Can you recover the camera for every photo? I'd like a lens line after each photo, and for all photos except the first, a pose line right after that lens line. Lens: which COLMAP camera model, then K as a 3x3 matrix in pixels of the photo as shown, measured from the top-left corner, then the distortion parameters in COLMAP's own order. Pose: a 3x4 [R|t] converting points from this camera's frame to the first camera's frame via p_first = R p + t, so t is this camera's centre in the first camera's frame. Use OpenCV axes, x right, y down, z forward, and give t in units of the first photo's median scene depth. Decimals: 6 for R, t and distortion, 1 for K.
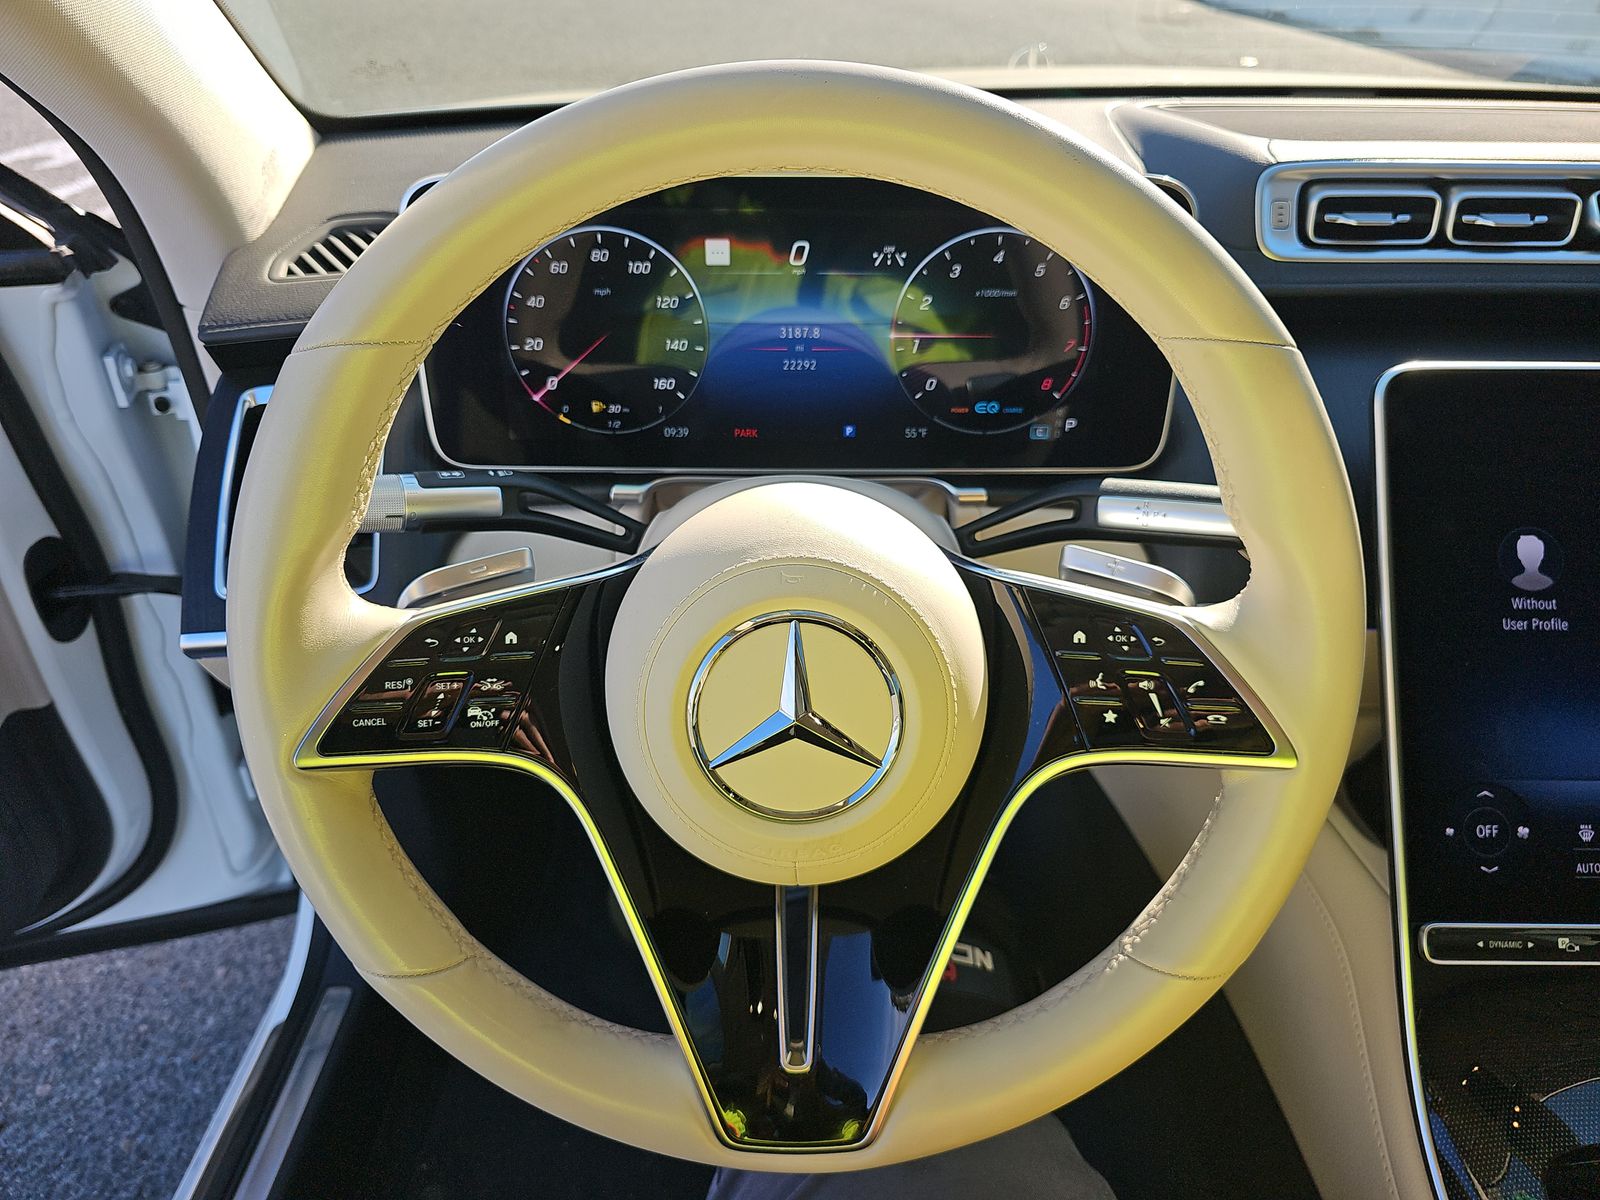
lens RADIAL K [[1056.9, 0, 808.5], [0, 1056.9, 603.3], [0, 0, 1]] dist [0.036444, -0.039807]
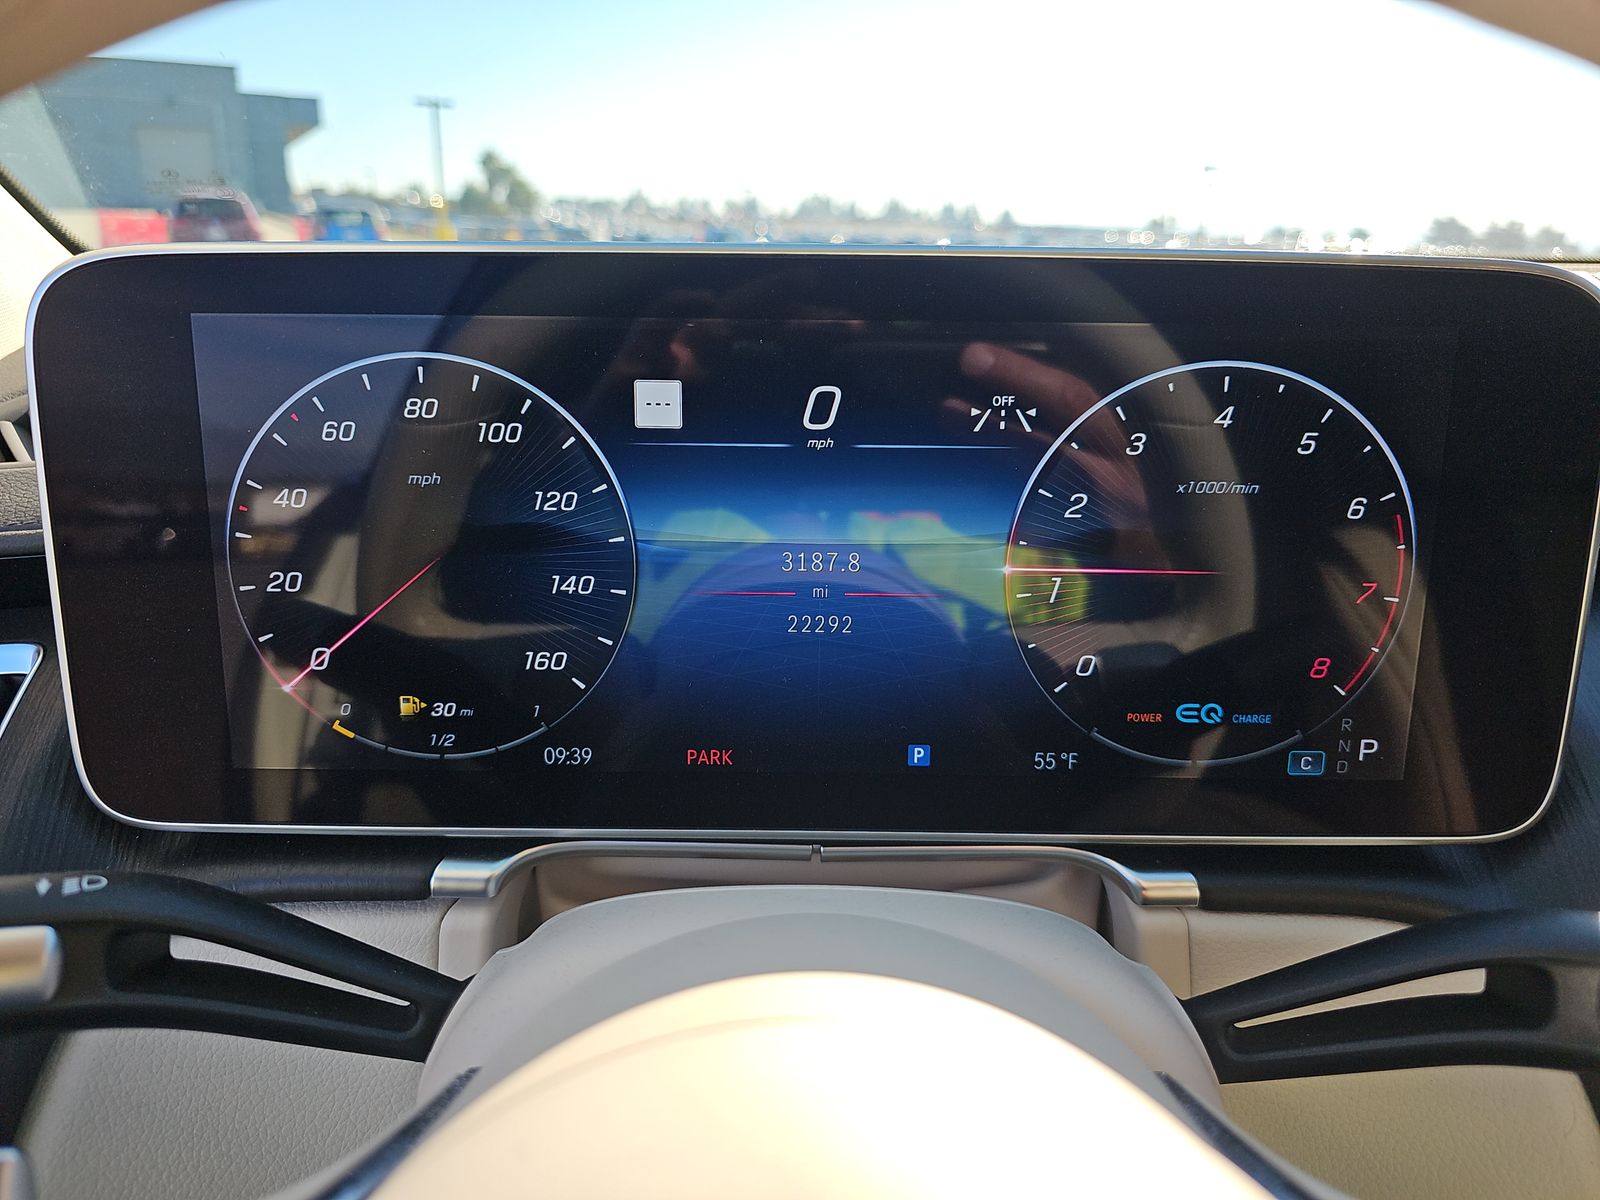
lens RADIAL K [[1056.9, 0, 788.4], [0, 1056.9, 595.2], [0, 0, 1]] dist [0.036444, -0.039807]
pose [[0.999912, 0.006496, -0.011562, -0.018575], [-0.009228, 0.966935, -0.254855, -0.118894], [0.009524, 0.254940, 0.966910, 0.548136]]
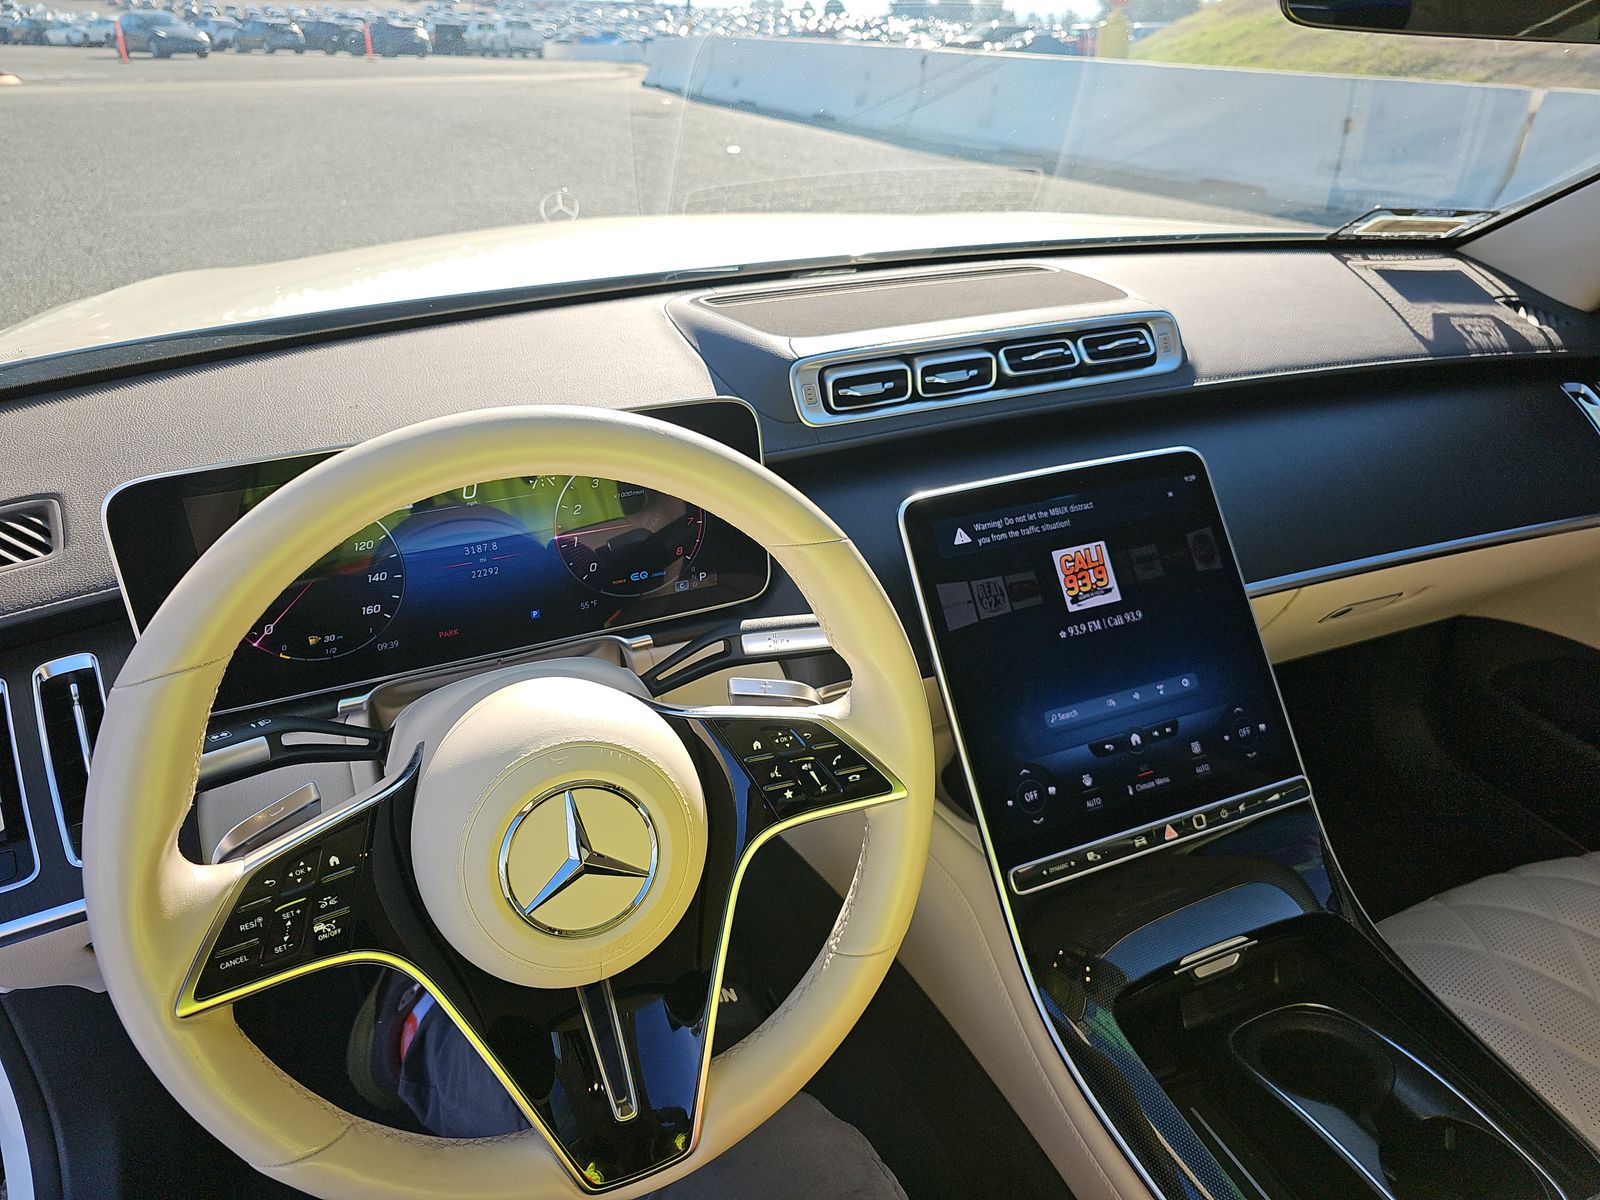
lens RADIAL K [[1056.9, 0, 802.9], [0, 1056.9, 608.8], [0, 0, 1]] dist [0.036444, -0.039807]
pose [[0.914293, -0.201816, 0.351197, -0.119343], [0.221146, 0.975120, -0.015370, -0.088137], [-0.339357, 0.091718, 0.936175, -0.296977]]
